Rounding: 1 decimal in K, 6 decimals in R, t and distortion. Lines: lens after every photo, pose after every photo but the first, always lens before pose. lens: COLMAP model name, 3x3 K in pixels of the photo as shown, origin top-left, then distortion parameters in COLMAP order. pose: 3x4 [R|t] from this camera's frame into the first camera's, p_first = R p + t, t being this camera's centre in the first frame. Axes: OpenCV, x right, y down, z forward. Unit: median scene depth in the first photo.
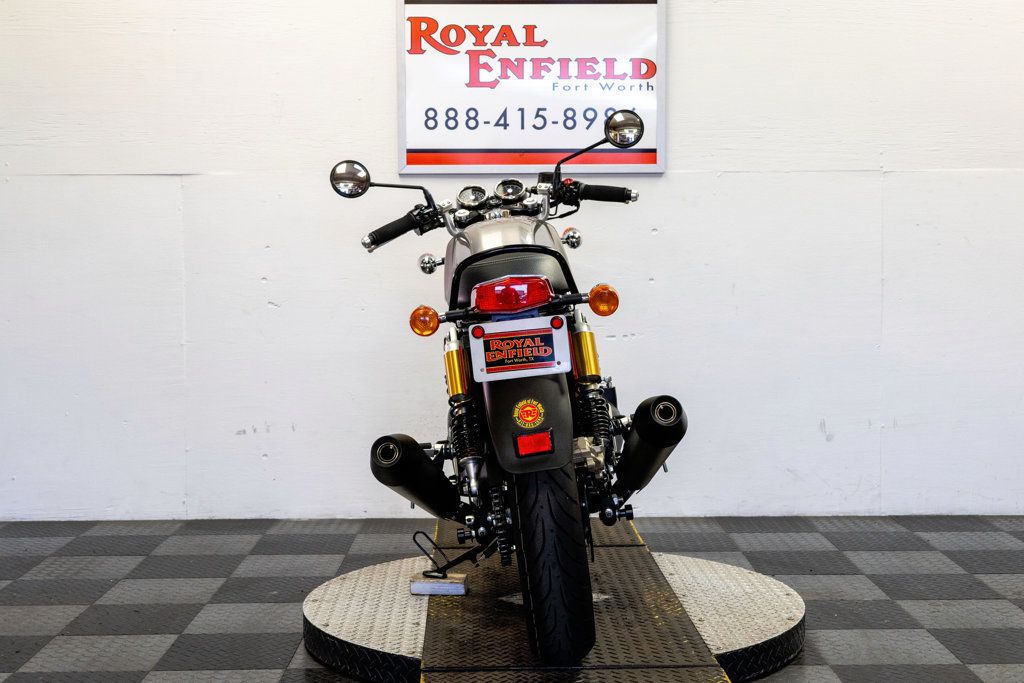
lens RADIAL K [[1498.3, 0, 512.0], [0, 1498.3, 341.5], [0, 0, 1]] dist [0.013472, 0.001459]
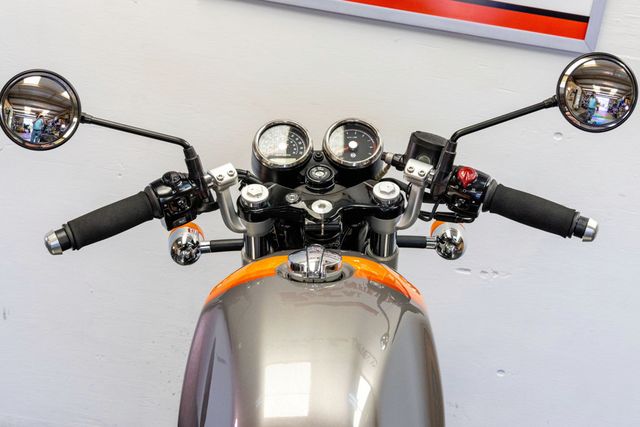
lens RADIAL K [[1094.1, 0, 320.0], [0, 1094.1, 213.5], [0, 0, 1]] dist [-0.015769, -0.072886]
pose [[0.985051, 0.171824, 0.012321, -0.014235], [-0.169748, 0.955992, 0.239302, -0.173822], [0.029339, -0.237816, 0.970867, 0.628408]]
